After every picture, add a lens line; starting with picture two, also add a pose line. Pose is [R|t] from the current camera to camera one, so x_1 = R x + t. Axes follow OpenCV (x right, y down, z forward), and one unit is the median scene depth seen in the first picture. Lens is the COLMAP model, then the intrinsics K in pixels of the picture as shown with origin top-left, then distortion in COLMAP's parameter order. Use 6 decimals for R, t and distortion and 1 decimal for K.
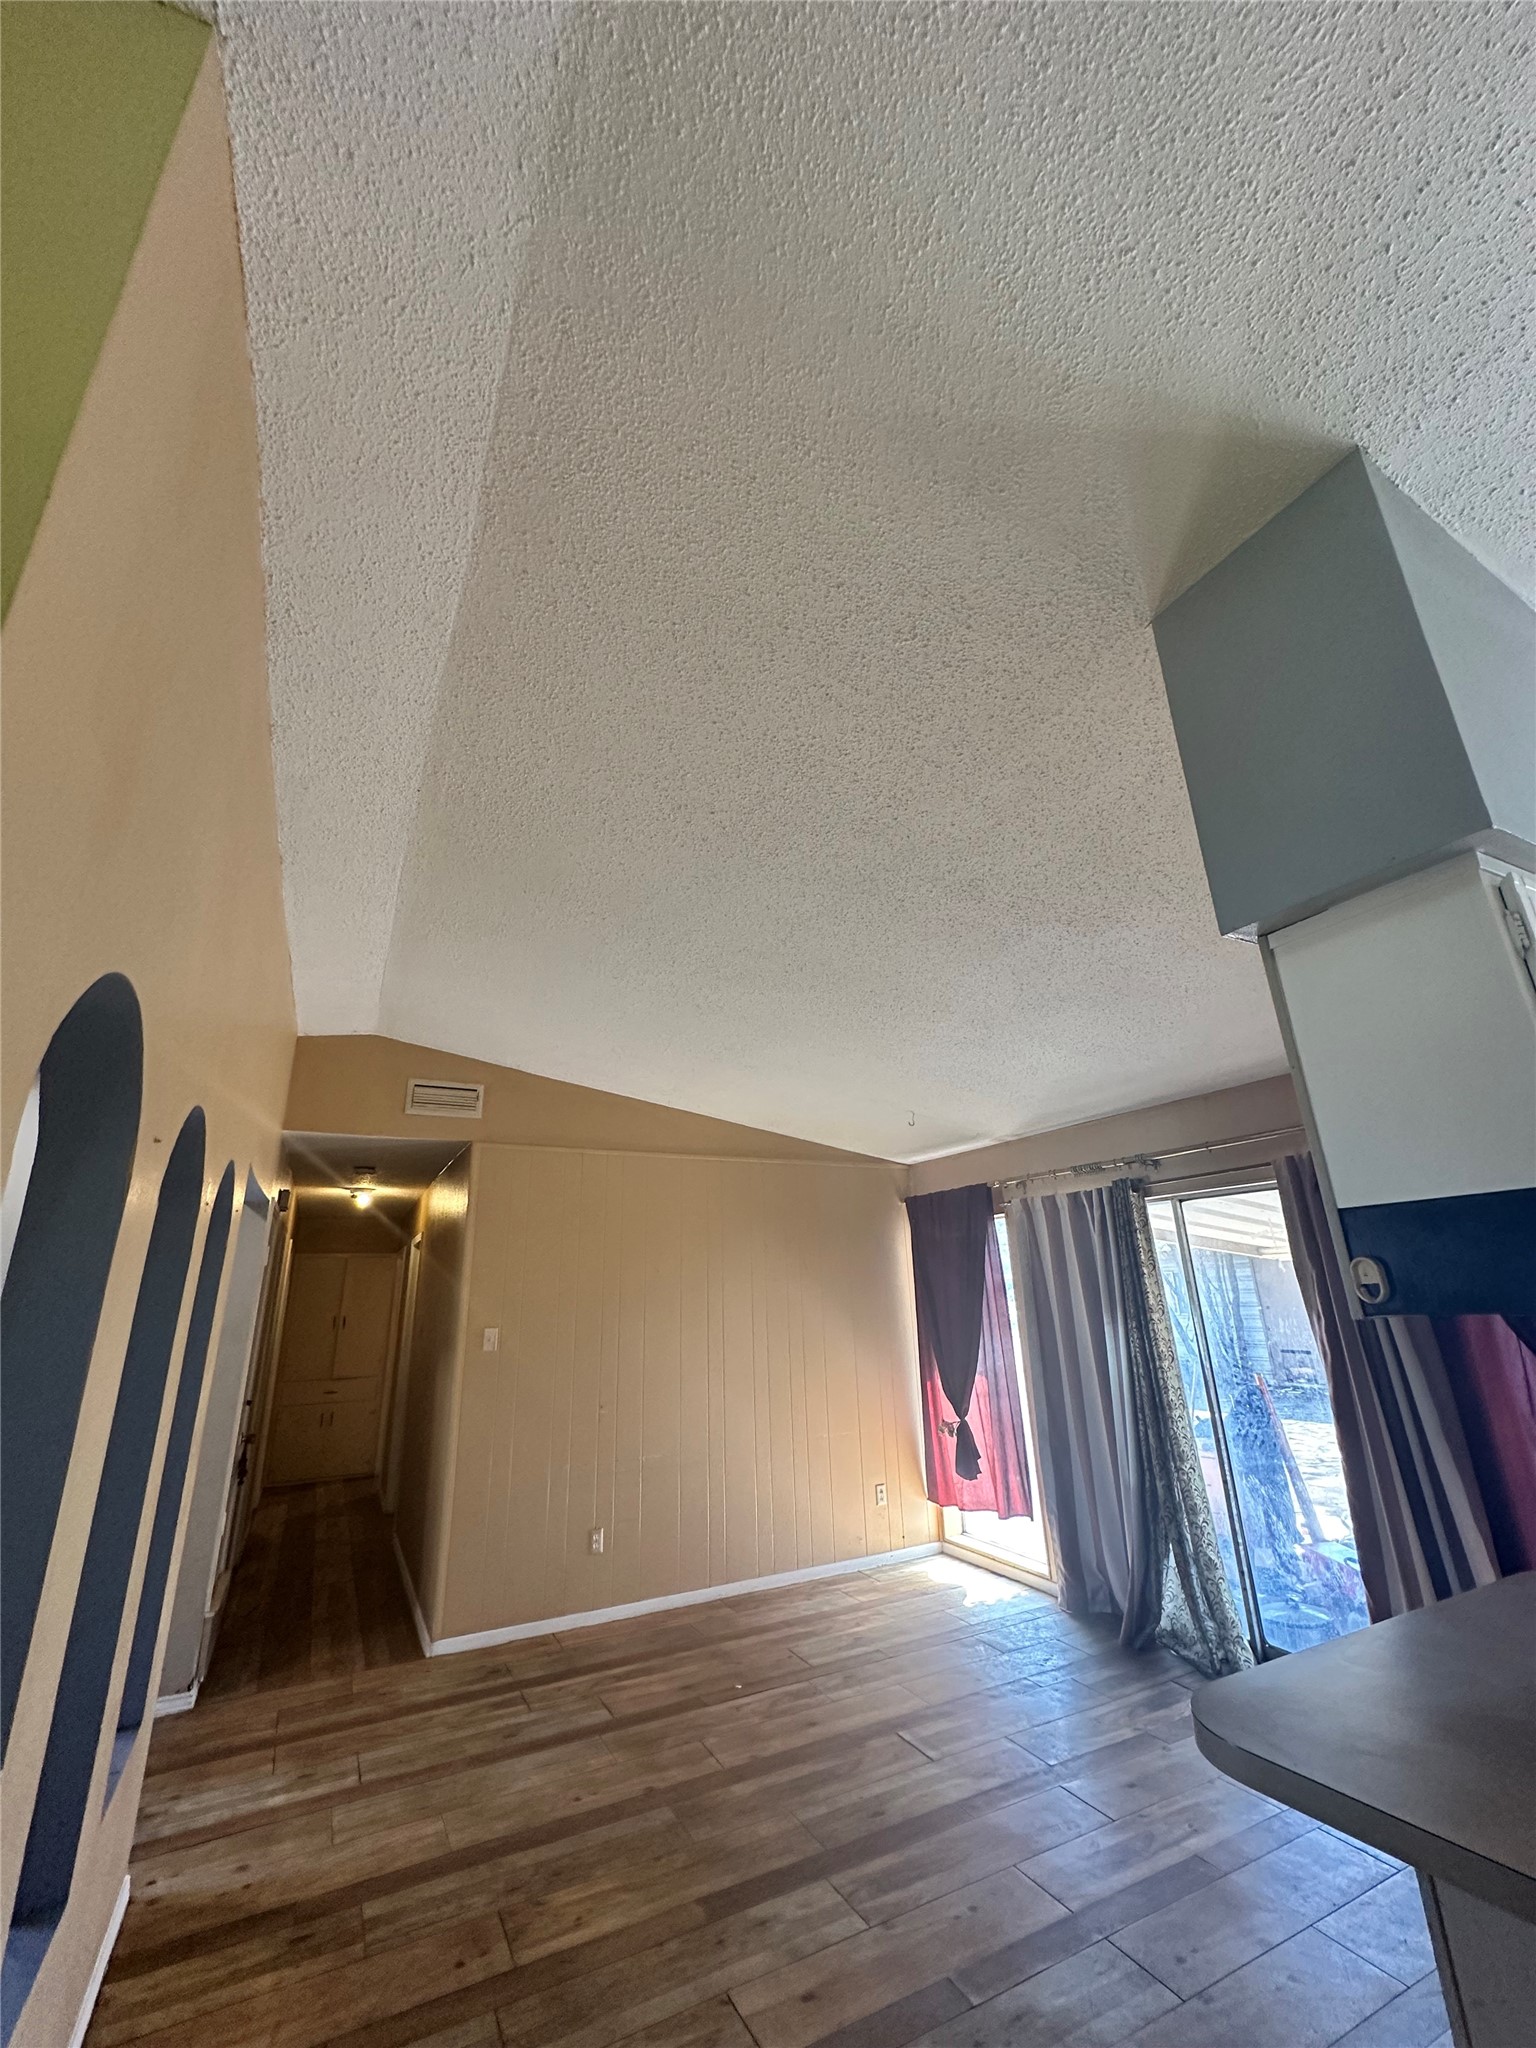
lens RADIAL K [[818.2, 0, 764.5], [0, 818.2, 1023.1], [0, 0, 1]] dist [0.002025, 0.000394]
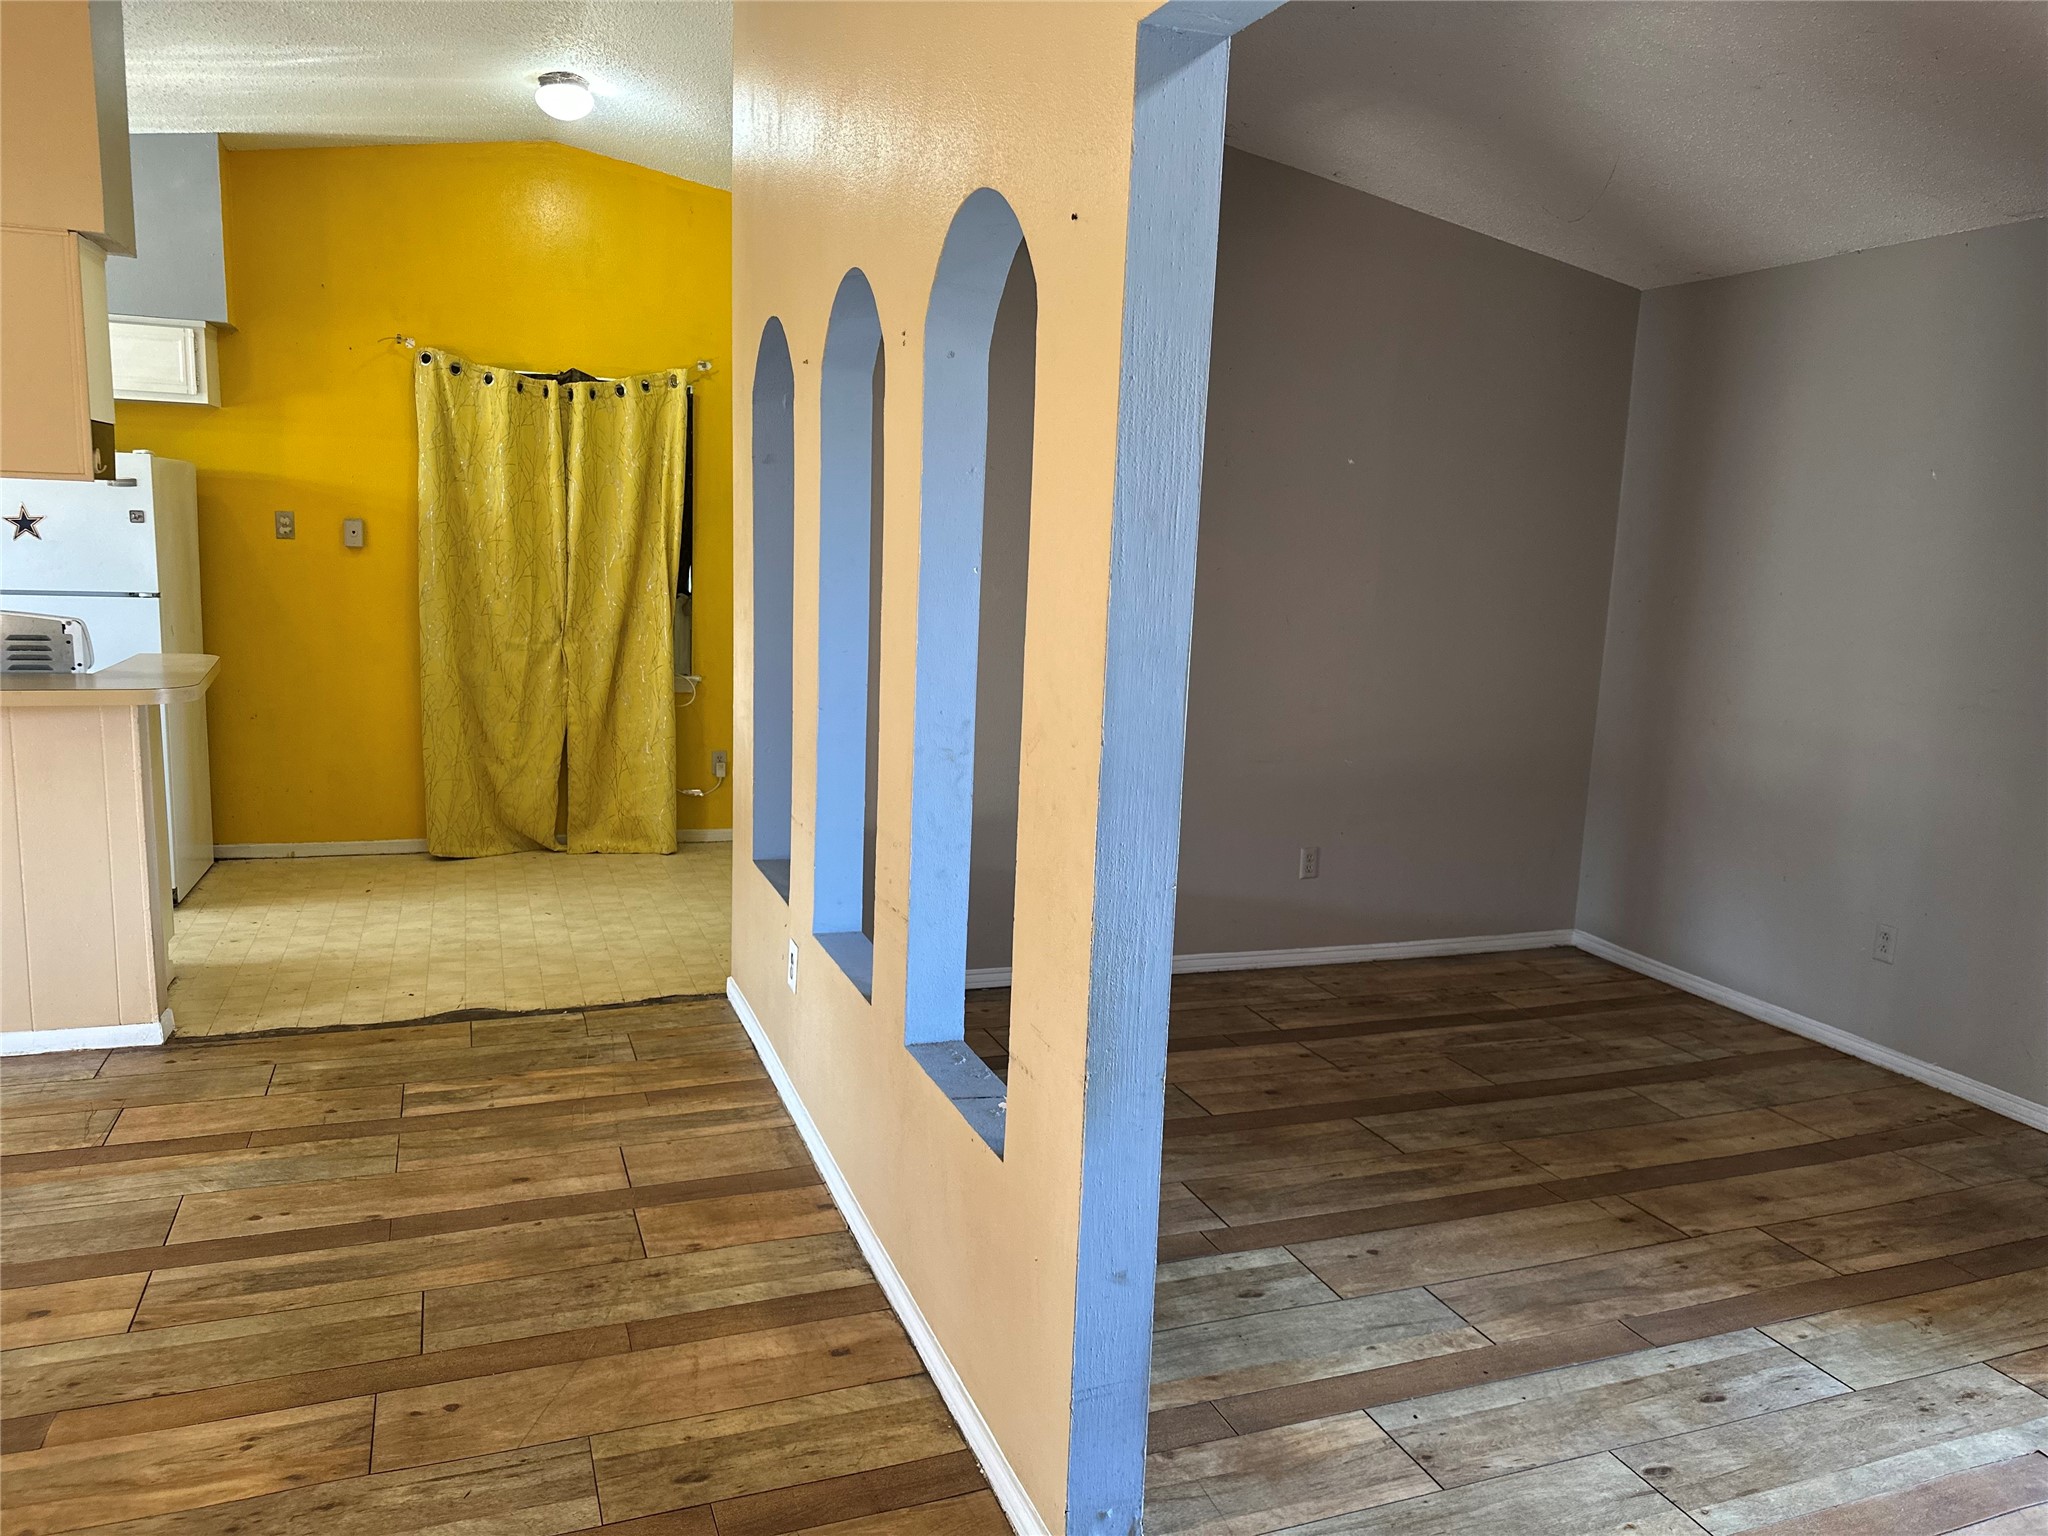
lens RADIAL K [[1461.0, 0, 1026.2], [0, 1461.0, 766.8], [0, 0, 1]] dist [-0.000732, -0.002191]
pose [[-0.993668, -0.032164, 0.107656, -0.697879], [-0.049064, 0.986183, -0.158226, 0.588140], [-0.101079, -0.162506, -0.981517, 1.624597]]
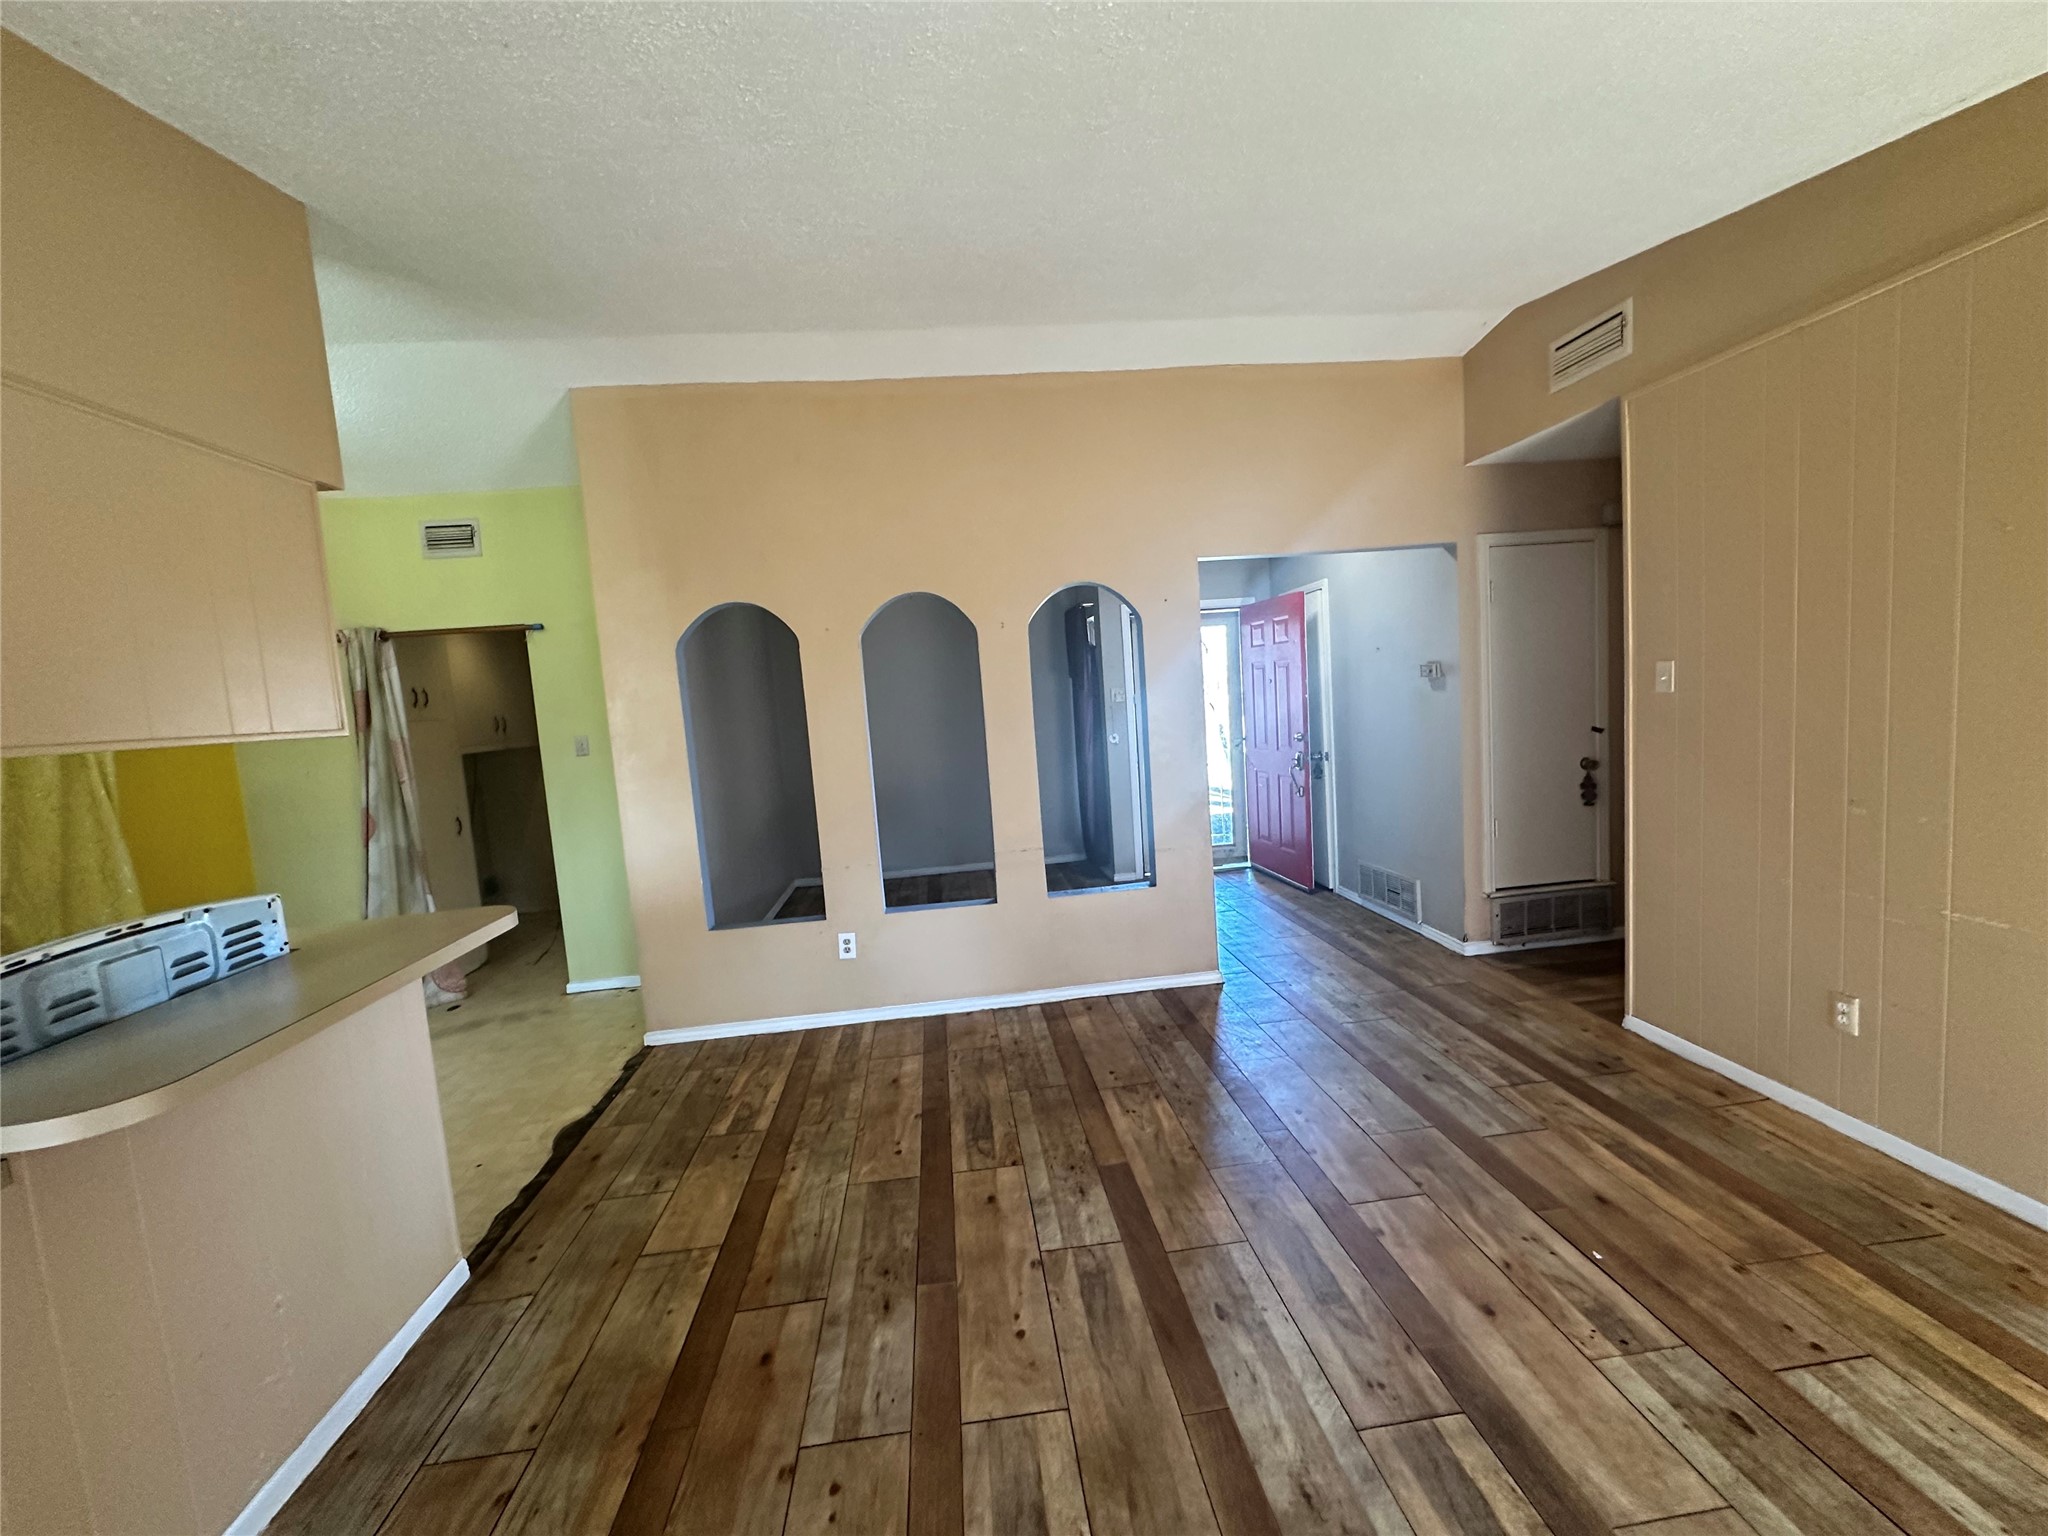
lens RADIAL K [[818.2, 0, 1021.0], [0, 818.2, 763.2], [0, 0, 1]] dist [0.002025, 0.000394]
pose [[-0.363817, 0.128056, -0.922626, 0.774273], [0.371692, 0.928187, -0.017740, 0.416601], [0.854097, -0.349387, -0.385288, 1.220976]]
